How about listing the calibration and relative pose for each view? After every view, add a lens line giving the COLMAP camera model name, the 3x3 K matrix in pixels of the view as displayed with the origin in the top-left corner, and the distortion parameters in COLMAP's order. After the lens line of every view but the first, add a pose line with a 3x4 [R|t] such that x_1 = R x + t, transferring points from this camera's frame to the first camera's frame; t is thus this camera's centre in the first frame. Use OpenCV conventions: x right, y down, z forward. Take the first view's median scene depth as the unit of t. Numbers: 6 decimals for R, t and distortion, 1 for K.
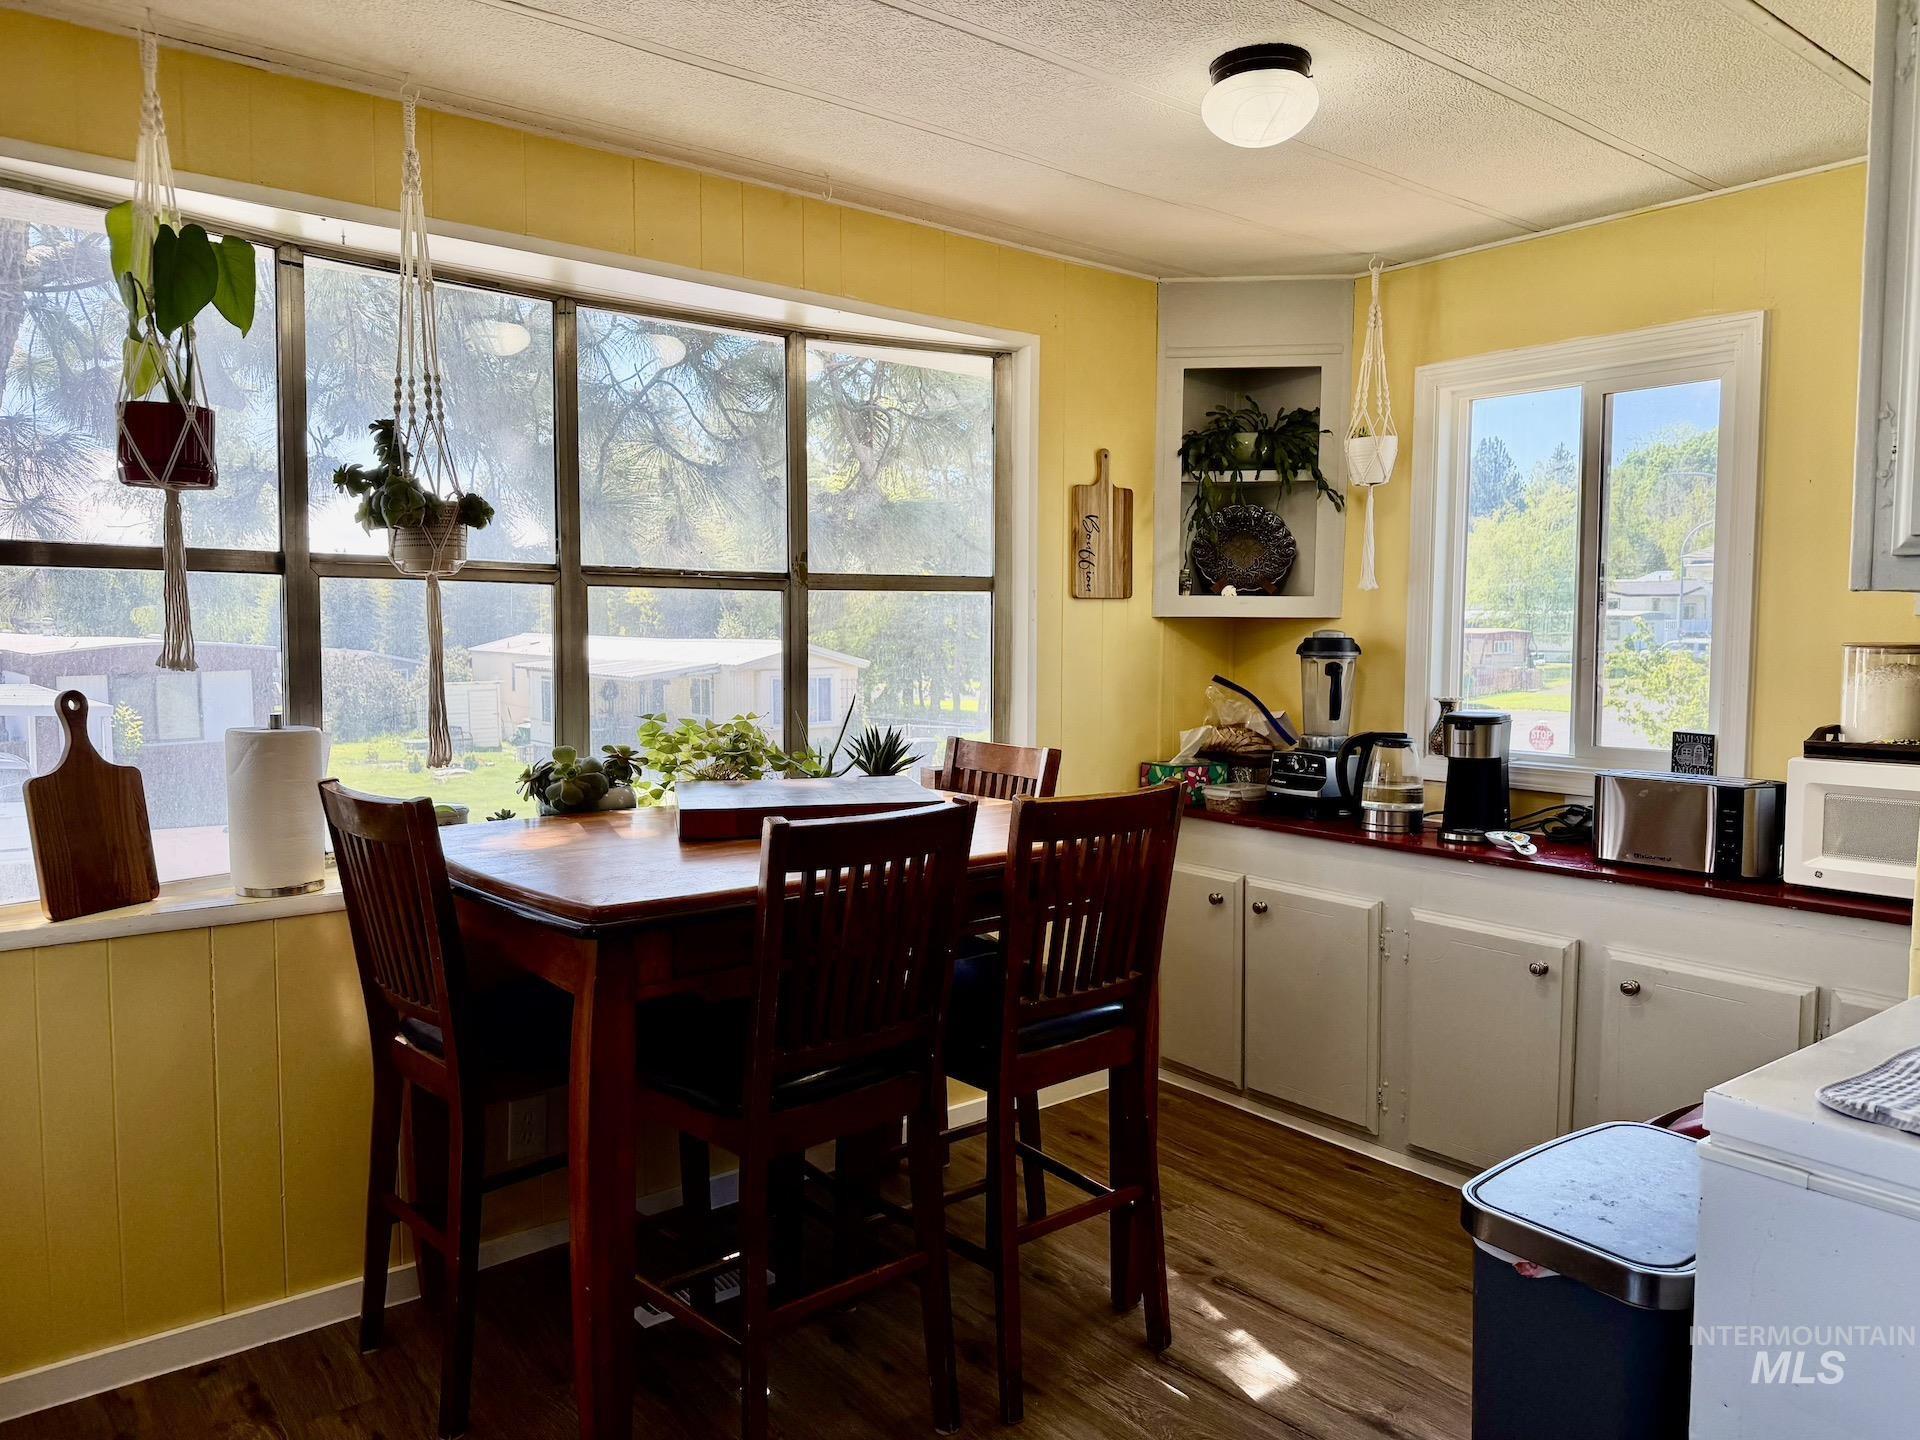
lens RADIAL K [[1273.6, 0, 960.0], [0, 1273.6, 720.0], [0, 0, 1]] dist [-0.011078, -0.005848]
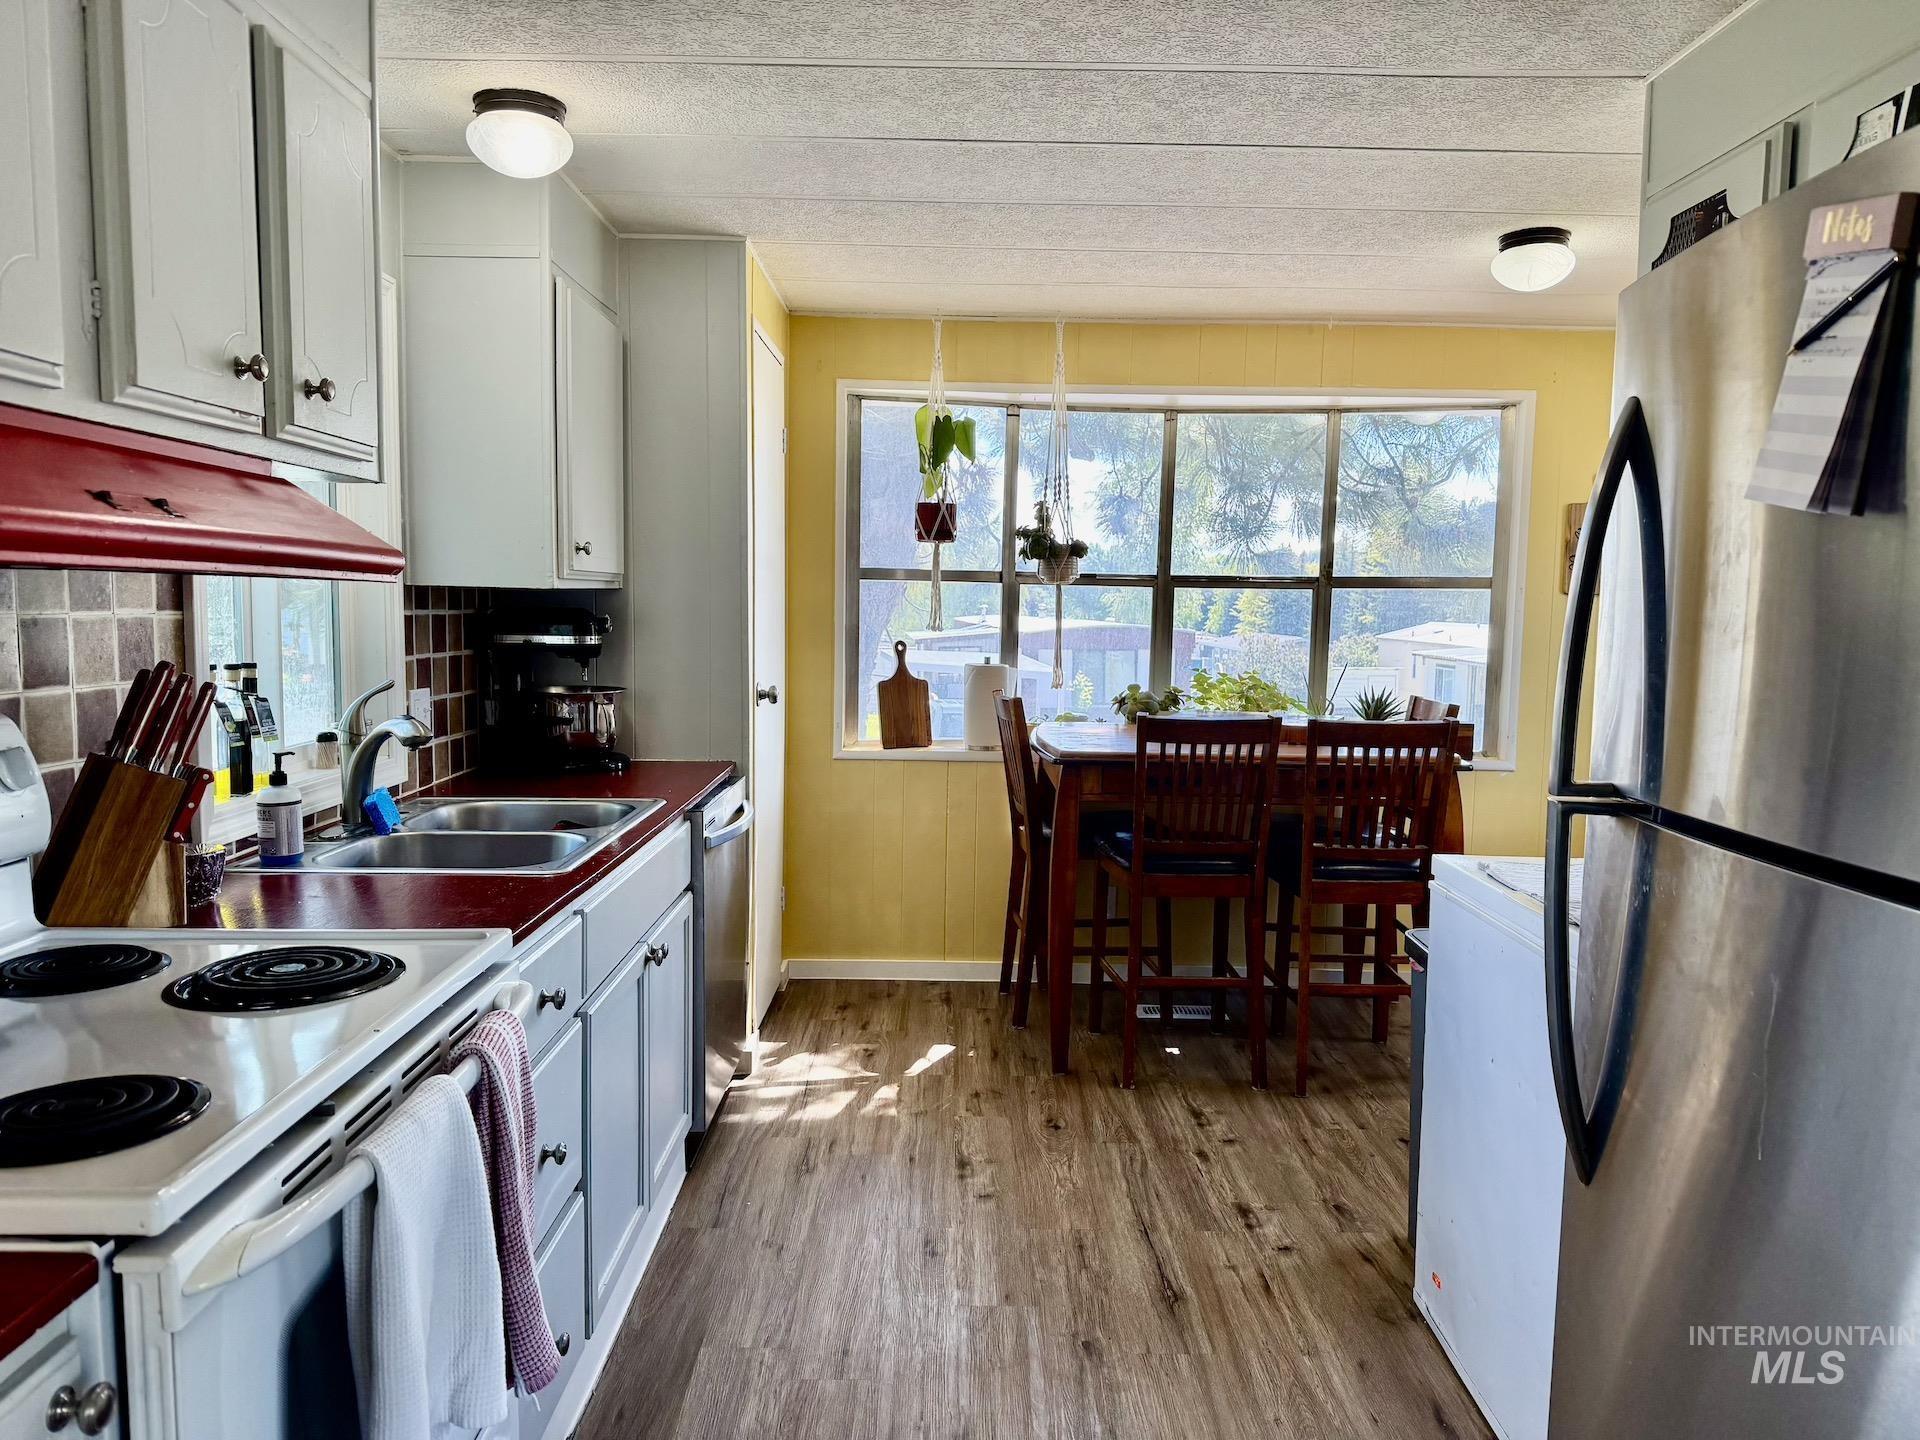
lens RADIAL K [[1273.6, 0, 960.0], [0, 1273.6, 720.0], [0, 0, 1]] dist [-0.011078, -0.005848]
pose [[0.780687, 0.069798, -0.621012, 0.658792], [-0.056778, 0.997555, 0.040742, 0.015749], [0.622337, 0.003453, 0.782742, -0.550241]]
